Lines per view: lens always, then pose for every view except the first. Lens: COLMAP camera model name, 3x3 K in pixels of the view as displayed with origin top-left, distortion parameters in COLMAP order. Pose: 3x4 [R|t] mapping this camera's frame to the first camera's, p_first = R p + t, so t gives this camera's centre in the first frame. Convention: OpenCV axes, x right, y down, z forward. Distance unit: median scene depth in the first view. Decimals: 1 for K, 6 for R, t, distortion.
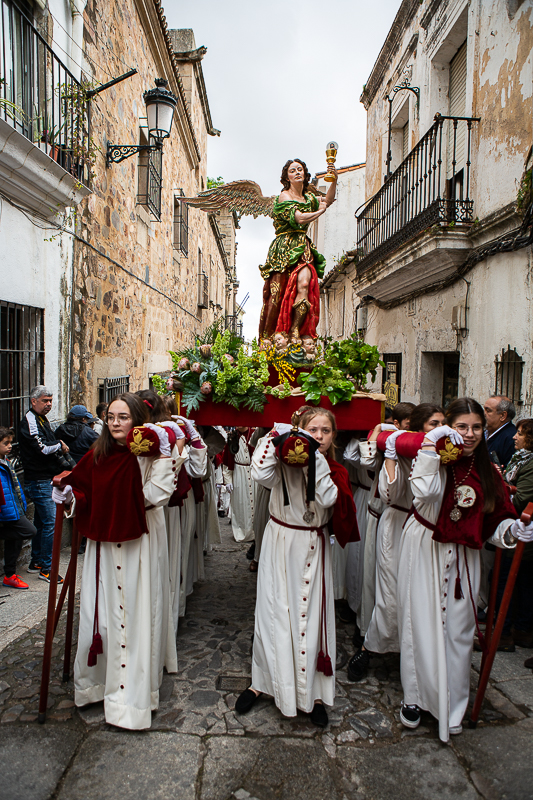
lens RADIAL K [[548.9, 0, 266.5], [0, 548.9, 400.0], [0, 0, 1]] dist [-0.004072, 0.000303]
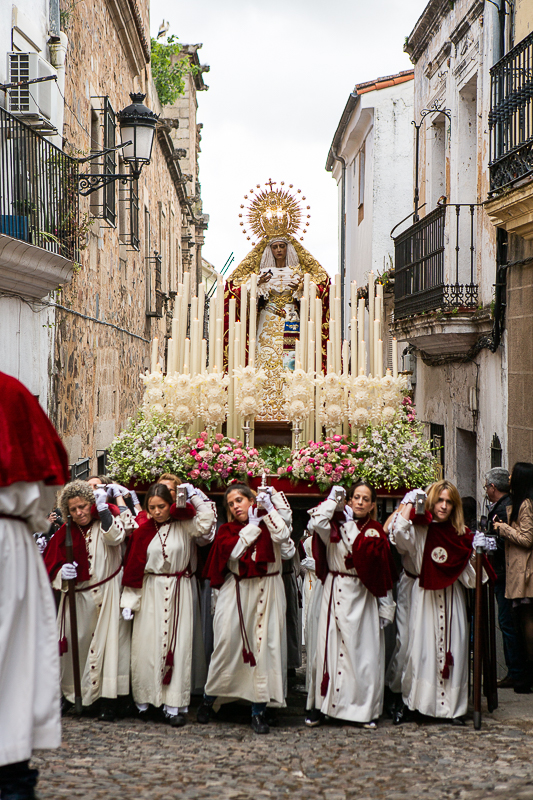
lens RADIAL K [[1645.9, 0, 266.5], [0, 1645.9, 400.0], [0, 0, 1]] dist [0.311380, -0.064328]
pose [[0.999789, -0.019889, -0.005183, 0.001025], [0.019589, 0.998420, -0.052668, -0.000872], [0.006223, 0.052556, 0.998599, -1.412336]]
